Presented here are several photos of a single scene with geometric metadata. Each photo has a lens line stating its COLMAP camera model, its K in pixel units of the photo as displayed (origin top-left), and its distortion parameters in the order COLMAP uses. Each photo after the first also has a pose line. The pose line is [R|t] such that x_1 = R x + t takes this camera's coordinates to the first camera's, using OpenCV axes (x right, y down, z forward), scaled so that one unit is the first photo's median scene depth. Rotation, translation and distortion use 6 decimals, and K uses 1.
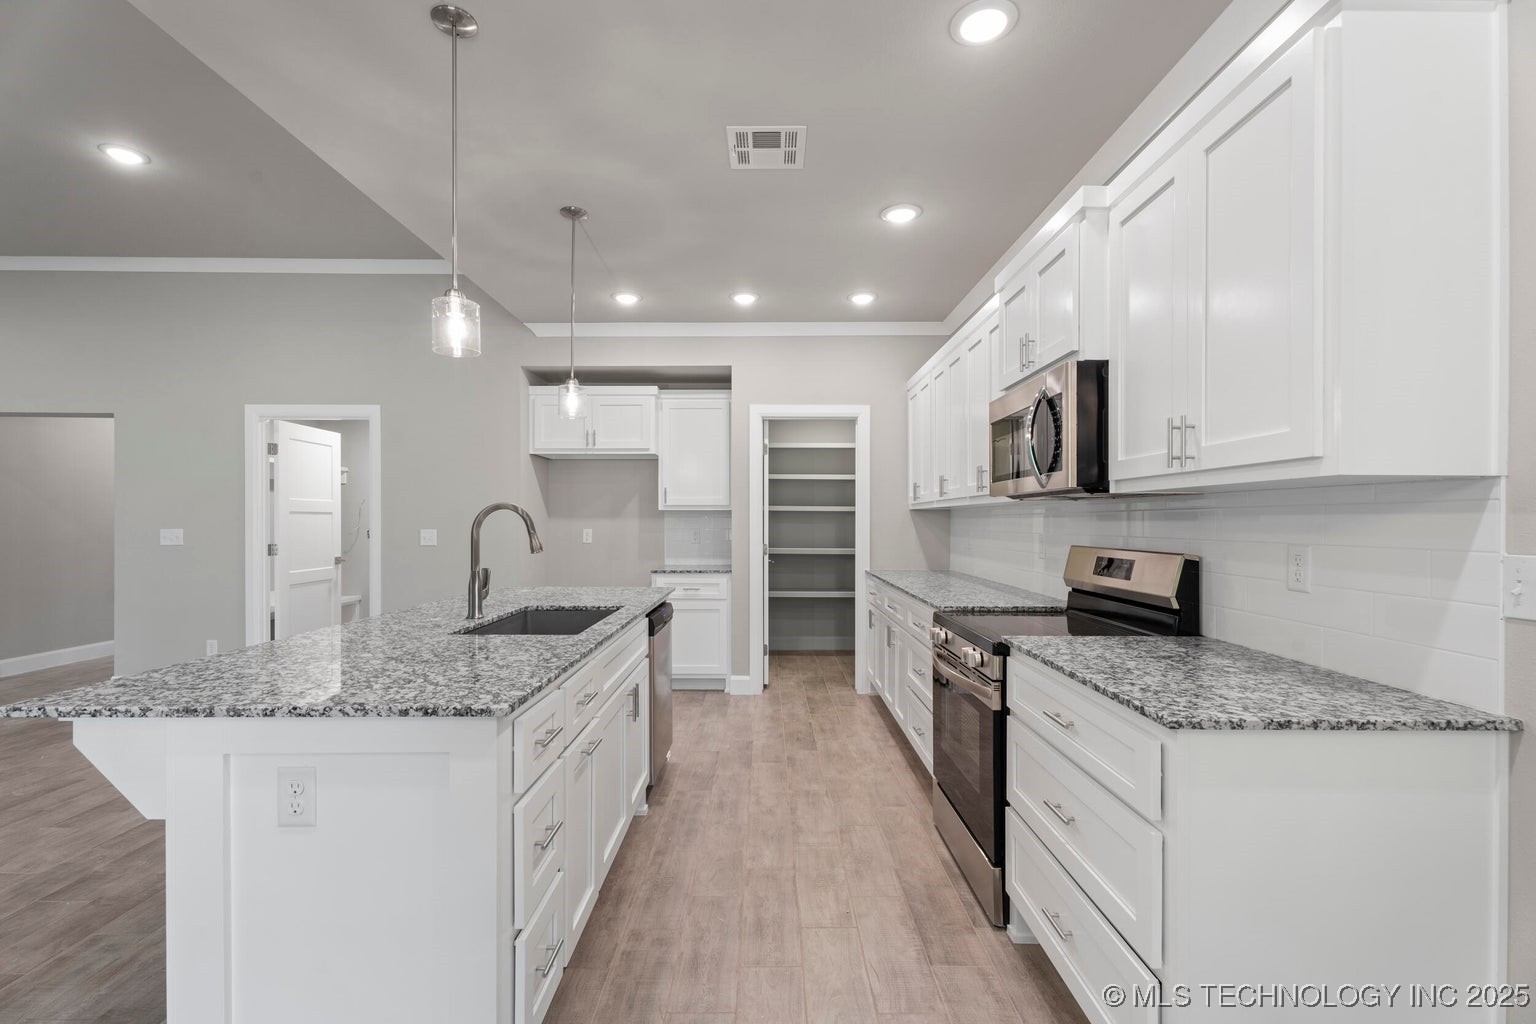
lens RADIAL K [[686.6, 0, 767.7], [0, 686.6, 518.9], [0, 0, 1]] dist [0.001611, -0.000150]
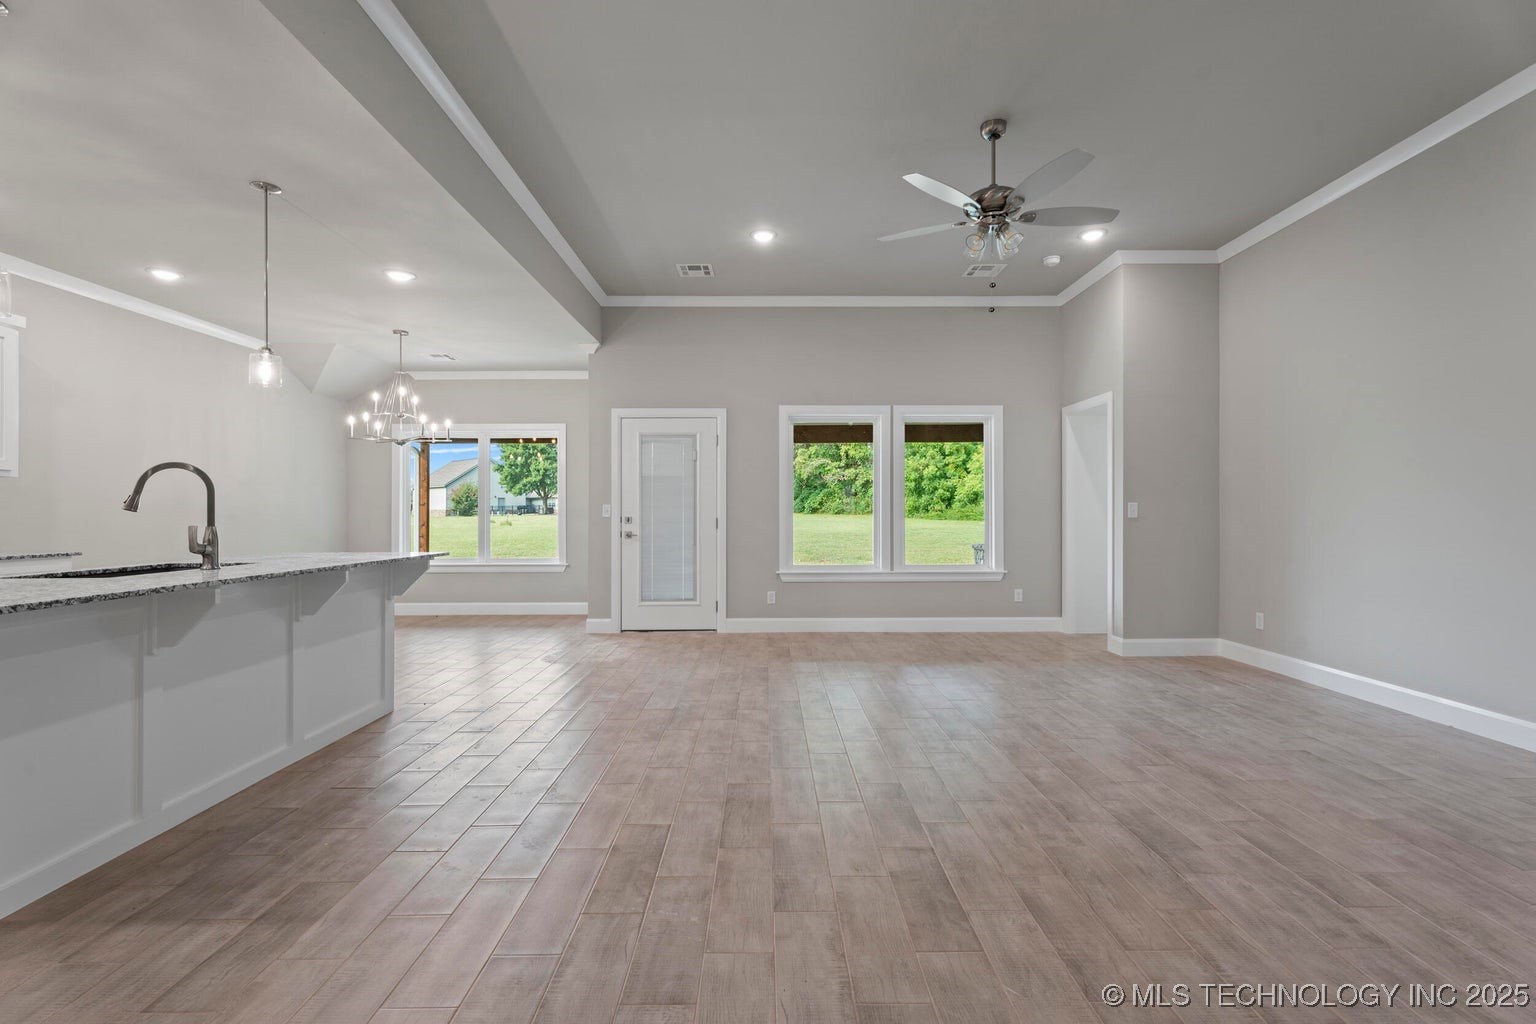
lens RADIAL K [[681.1, 0, 768.0], [0, 681.1, 512.0], [0, 0, 1]] dist [0.002300, -0.000324]
pose [[-0.999980, 0.001734, -0.006133, -0.657873], [0.001770, 0.999981, -0.005850, 0.030321], [0.006123, -0.005861, -0.999964, 1.054644]]
